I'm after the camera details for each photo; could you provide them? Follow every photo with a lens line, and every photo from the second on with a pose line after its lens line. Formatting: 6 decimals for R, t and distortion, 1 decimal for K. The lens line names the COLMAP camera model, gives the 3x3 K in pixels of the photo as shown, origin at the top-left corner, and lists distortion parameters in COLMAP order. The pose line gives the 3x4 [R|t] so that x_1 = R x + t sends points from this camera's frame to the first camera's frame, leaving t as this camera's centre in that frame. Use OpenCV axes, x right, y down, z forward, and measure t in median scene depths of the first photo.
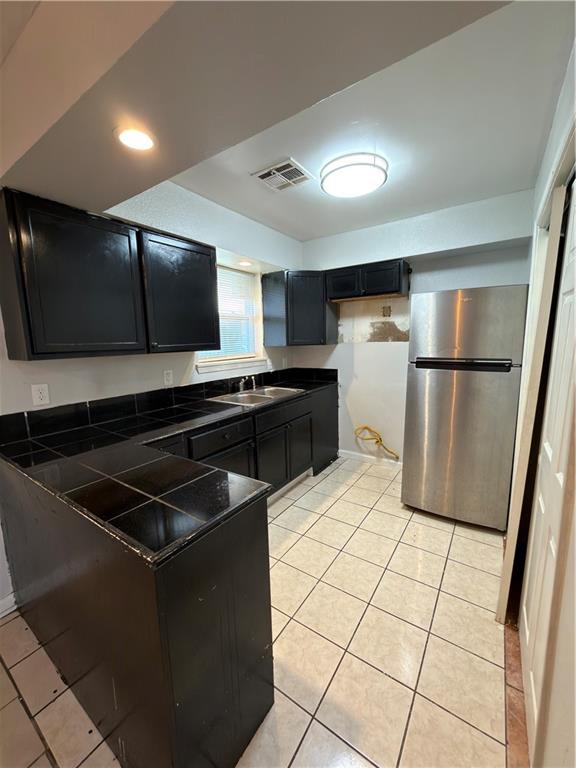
lens RADIAL K [[308.3, 0, 286.8], [0, 308.3, 384.5], [0, 0, 1]] dist [0.002725, 0.001167]
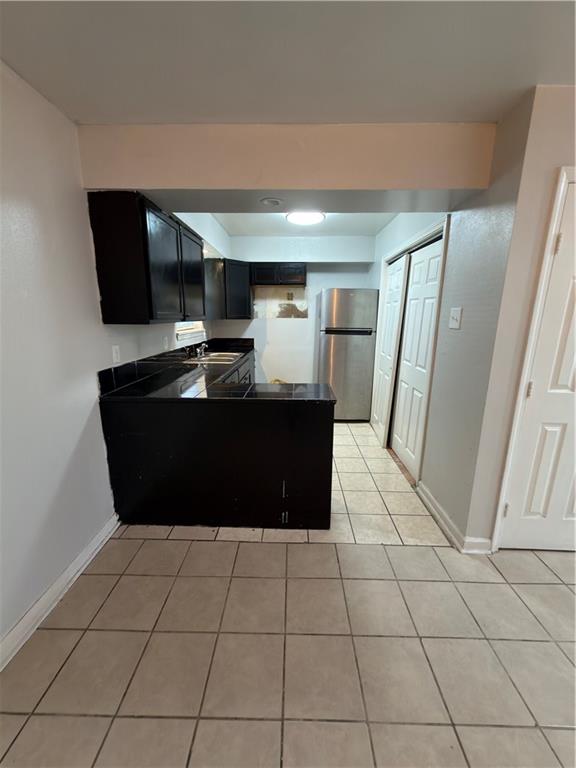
lens RADIAL K [[308.3, 0, 287.5], [0, 308.3, 383.6], [0, 0, 1]] dist [0.002725, 0.001167]
pose [[0.839341, -0.091452, 0.535858, -0.494661], [0.055192, 0.994990, 0.083360, 0.046113], [-0.540796, -0.040392, 0.840183, -0.215420]]
